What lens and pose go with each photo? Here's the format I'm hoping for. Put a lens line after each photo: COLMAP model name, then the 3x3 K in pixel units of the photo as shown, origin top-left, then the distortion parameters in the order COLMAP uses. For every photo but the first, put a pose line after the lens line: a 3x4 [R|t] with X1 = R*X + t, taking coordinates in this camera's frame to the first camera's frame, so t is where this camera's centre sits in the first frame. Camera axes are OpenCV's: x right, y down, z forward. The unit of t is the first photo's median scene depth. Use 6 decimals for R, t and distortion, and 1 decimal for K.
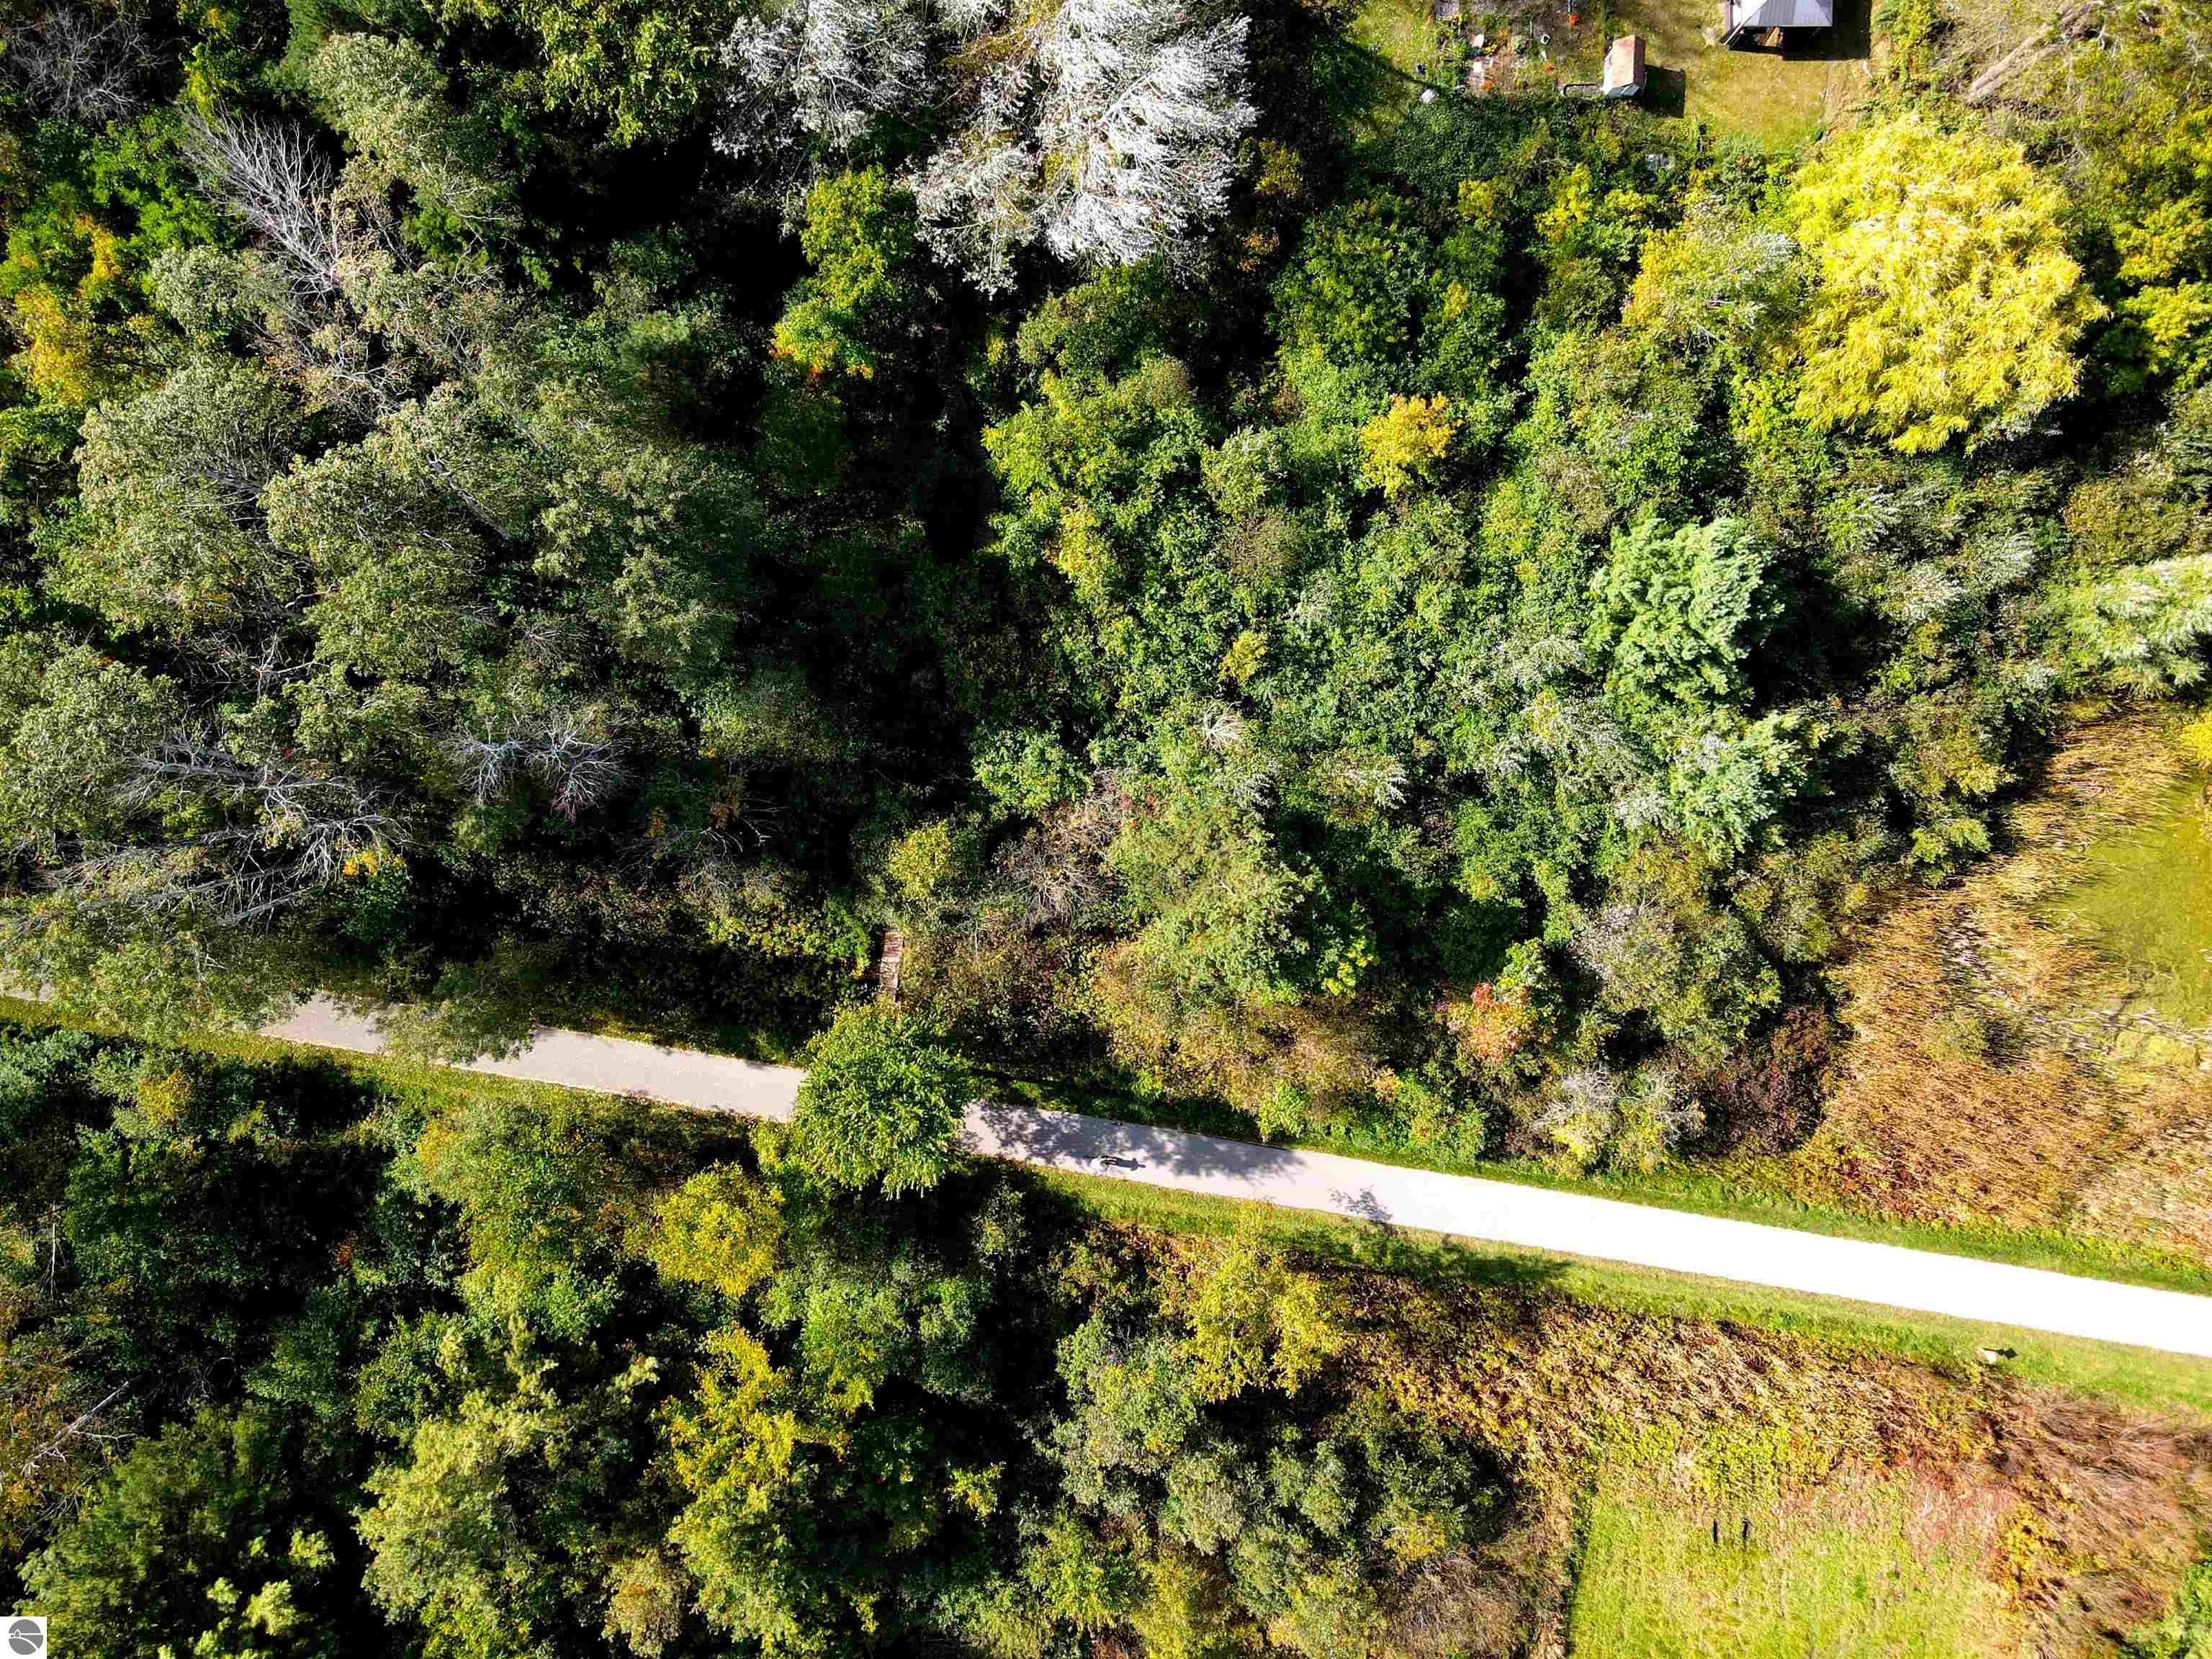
lens RADIAL K [[1604.1, 0, 1091.5], [0, 1604.1, 830.5], [0, 0, 1]] dist [0.002983, 0.006858]
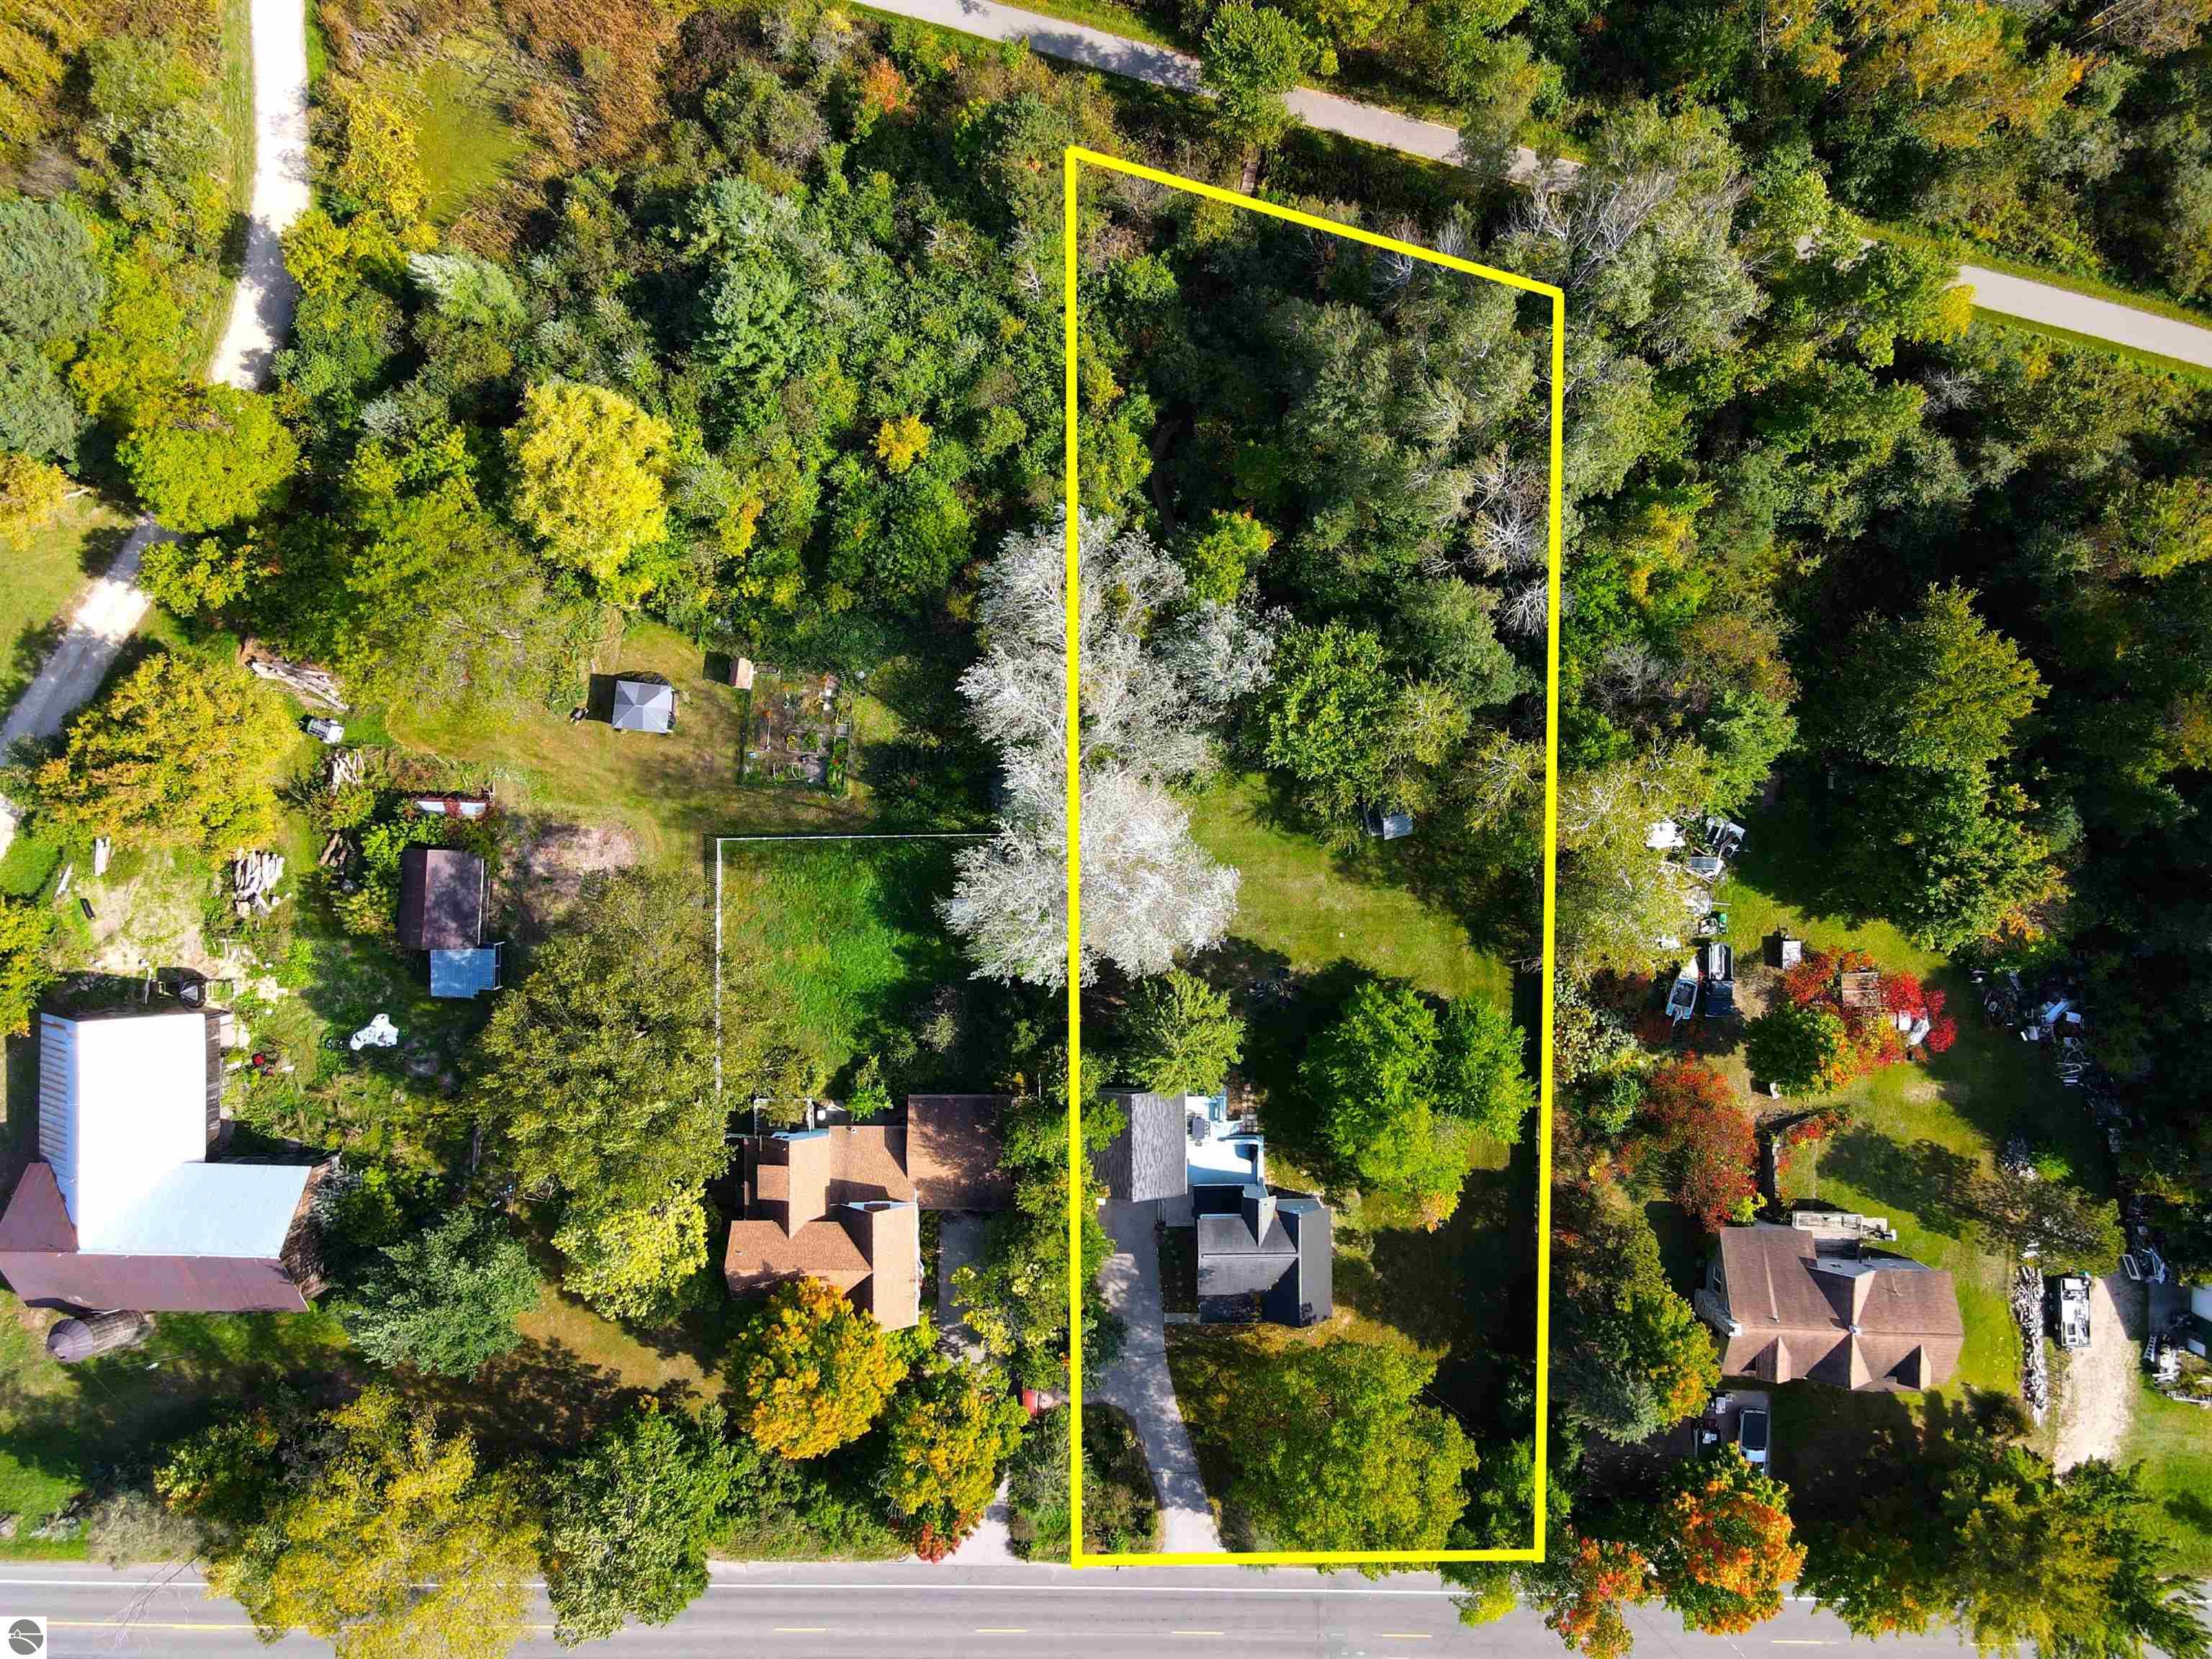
lens RADIAL K [[1604.1, 0, 1095.3], [0, 1604.1, 830.2], [0, 0, 1]] dist [0.002983, 0.006858]
pose [[-0.994318, -0.106363, 0.004437, -0.052869], [0.106282, -0.994213, -0.015651, -0.576503], [0.006076, -0.015090, 0.999868, -0.650169]]
